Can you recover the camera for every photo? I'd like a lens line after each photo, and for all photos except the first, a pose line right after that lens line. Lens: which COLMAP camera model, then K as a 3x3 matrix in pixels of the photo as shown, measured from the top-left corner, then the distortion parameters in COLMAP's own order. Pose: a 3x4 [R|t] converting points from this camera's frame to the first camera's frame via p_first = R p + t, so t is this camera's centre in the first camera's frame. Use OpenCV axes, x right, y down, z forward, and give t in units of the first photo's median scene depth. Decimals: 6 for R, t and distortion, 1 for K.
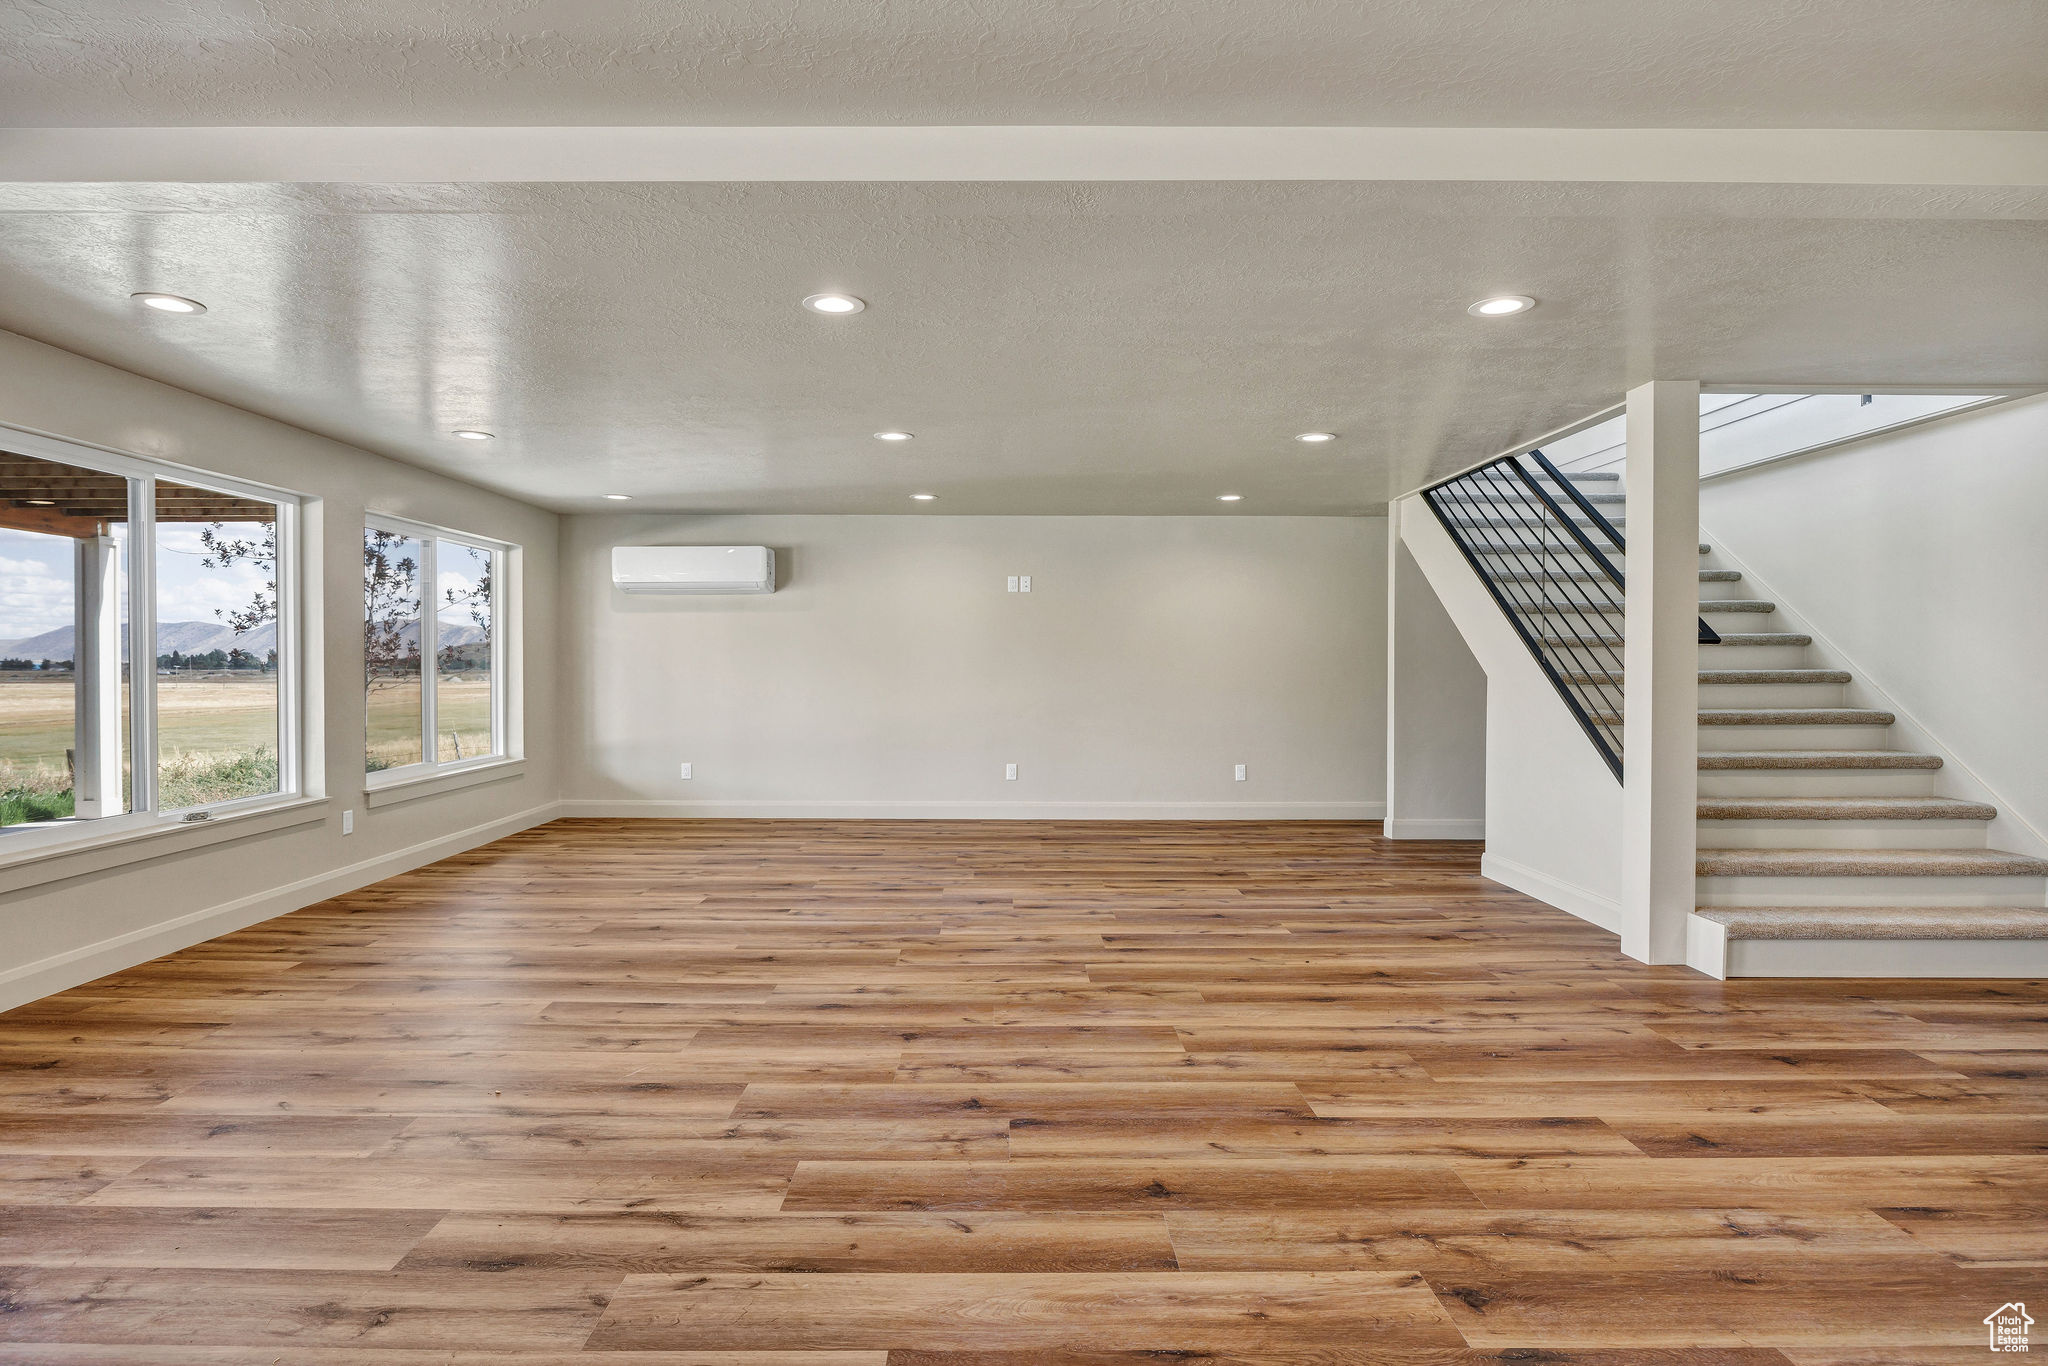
lens RADIAL K [[1017.5, 0, 1024.0], [0, 1017.5, 683.0], [0, 0, 1]] dist [-0.014999, -0.000193]
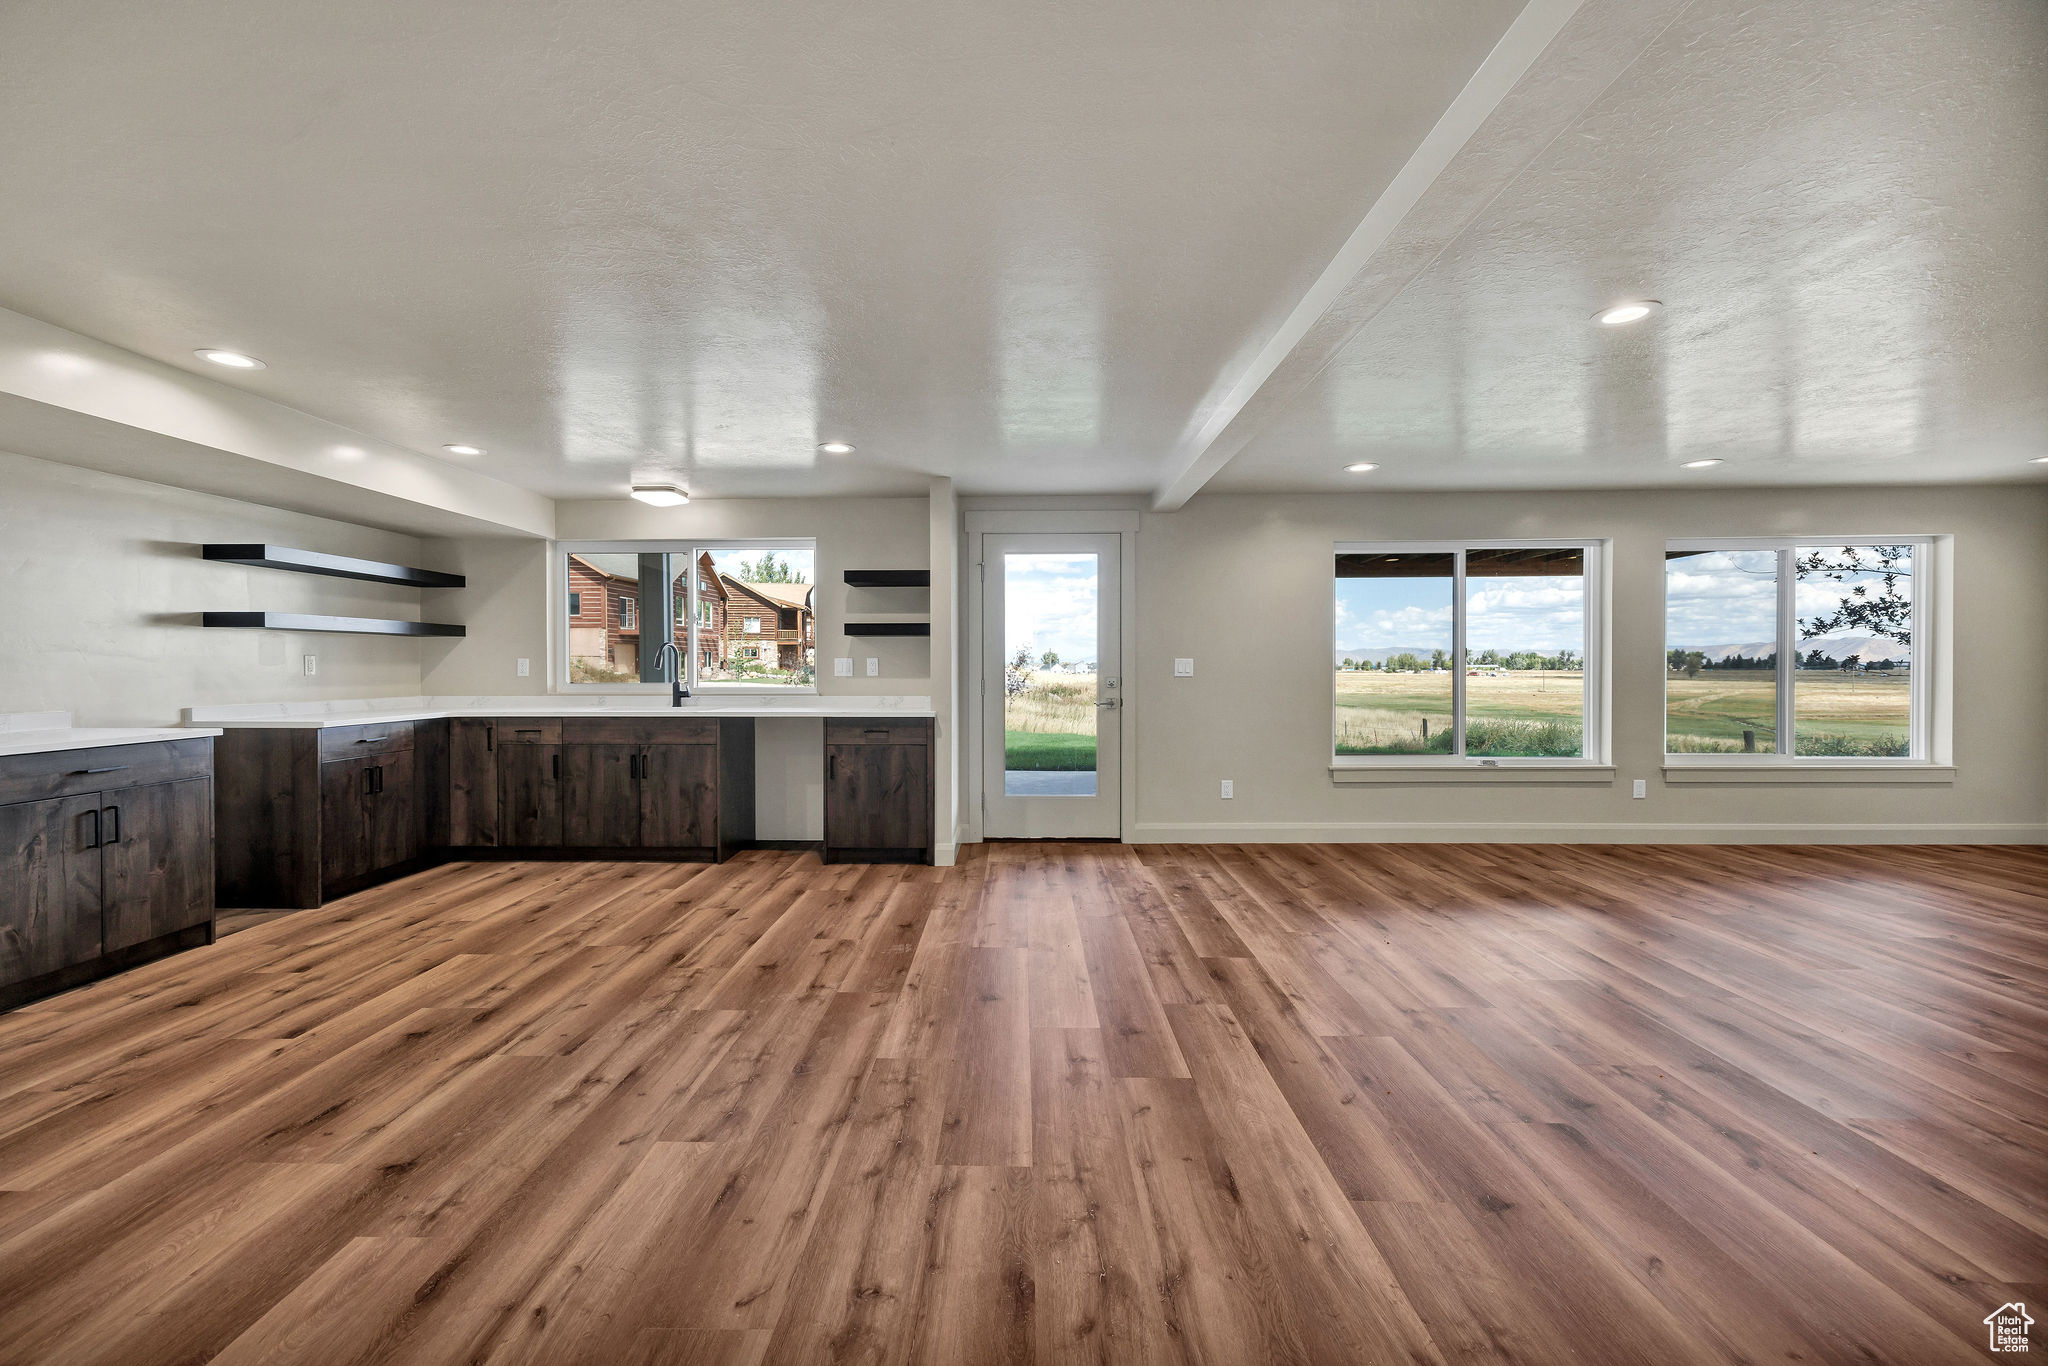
lens RADIAL K [[852.2, 0, 1017.7], [0, 852.2, 676.7], [0, 0, 1]] dist [-0.000983, 0.000125]
pose [[-0.014248, 0.011591, -0.999831, 0.896180], [-0.018162, 0.999765, 0.011849, -0.002809], [0.999734, 0.018327, -0.014034, 0.520202]]
